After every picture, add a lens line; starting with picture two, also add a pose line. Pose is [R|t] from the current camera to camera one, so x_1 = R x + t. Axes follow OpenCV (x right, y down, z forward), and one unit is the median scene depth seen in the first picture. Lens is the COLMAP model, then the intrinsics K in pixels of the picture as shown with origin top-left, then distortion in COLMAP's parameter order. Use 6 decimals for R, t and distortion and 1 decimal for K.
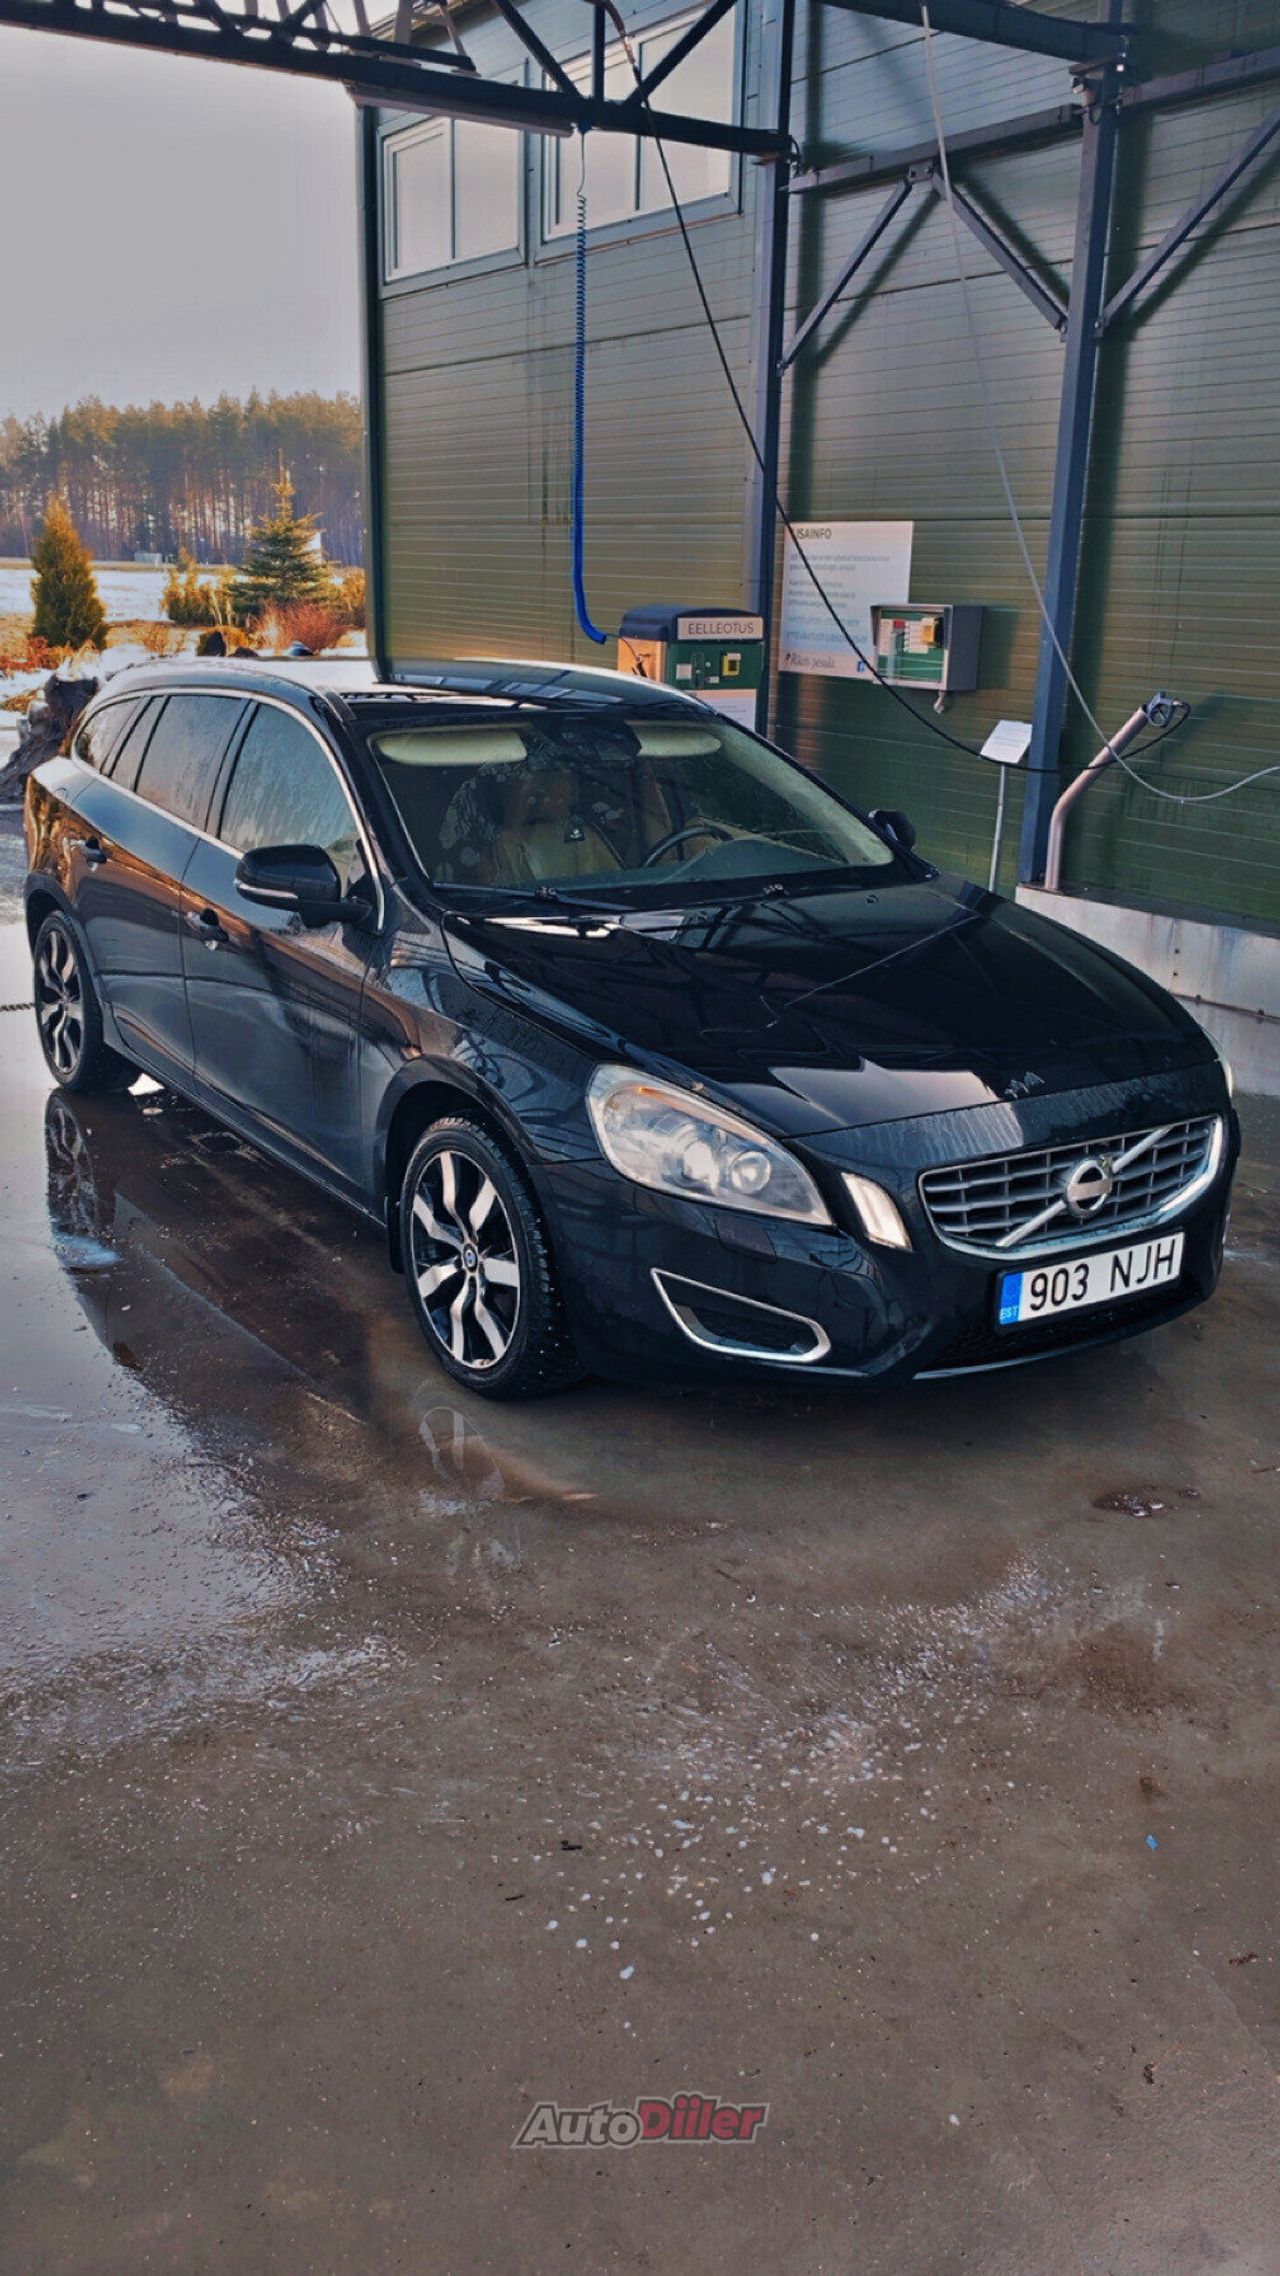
lens RADIAL K [[1746.2, 0, 640.0], [0, 1746.2, 1138.0], [0, 0, 1]] dist [-0.005235, -0.002998]
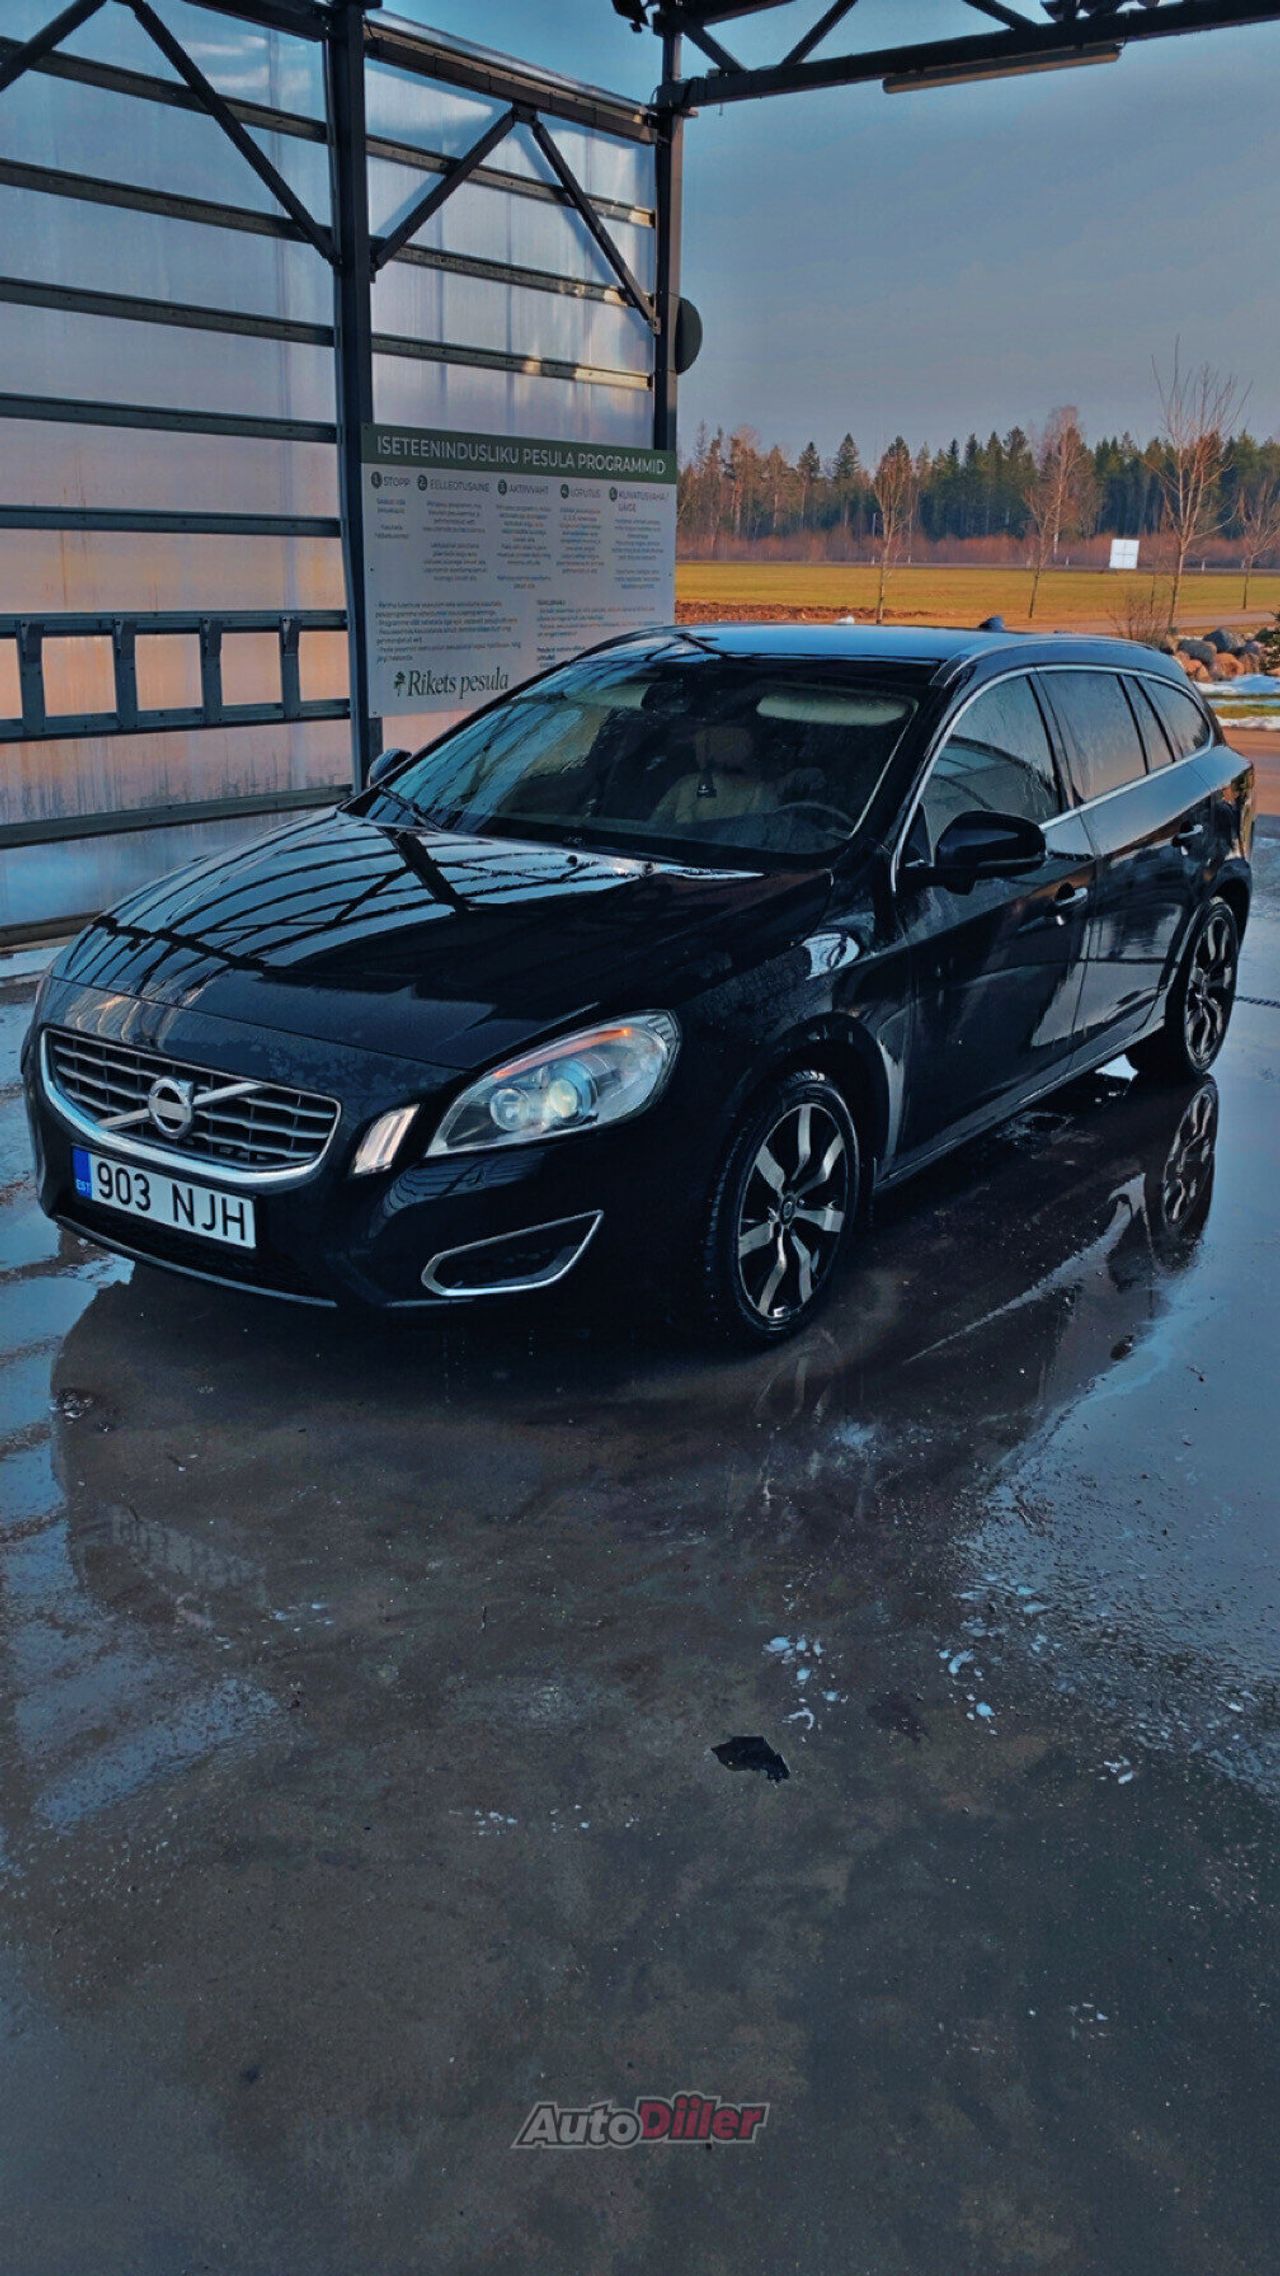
lens RADIAL K [[1746.2, 0, 640.0], [0, 1746.2, 1138.0], [0, 0, 1]] dist [-0.005235, -0.002998]
pose [[0.402938, 0.265626, -0.875833, 1.230493], [-0.290040, 0.944693, 0.153073, -0.183741], [0.868054, 0.192348, 0.457695, 0.770217]]
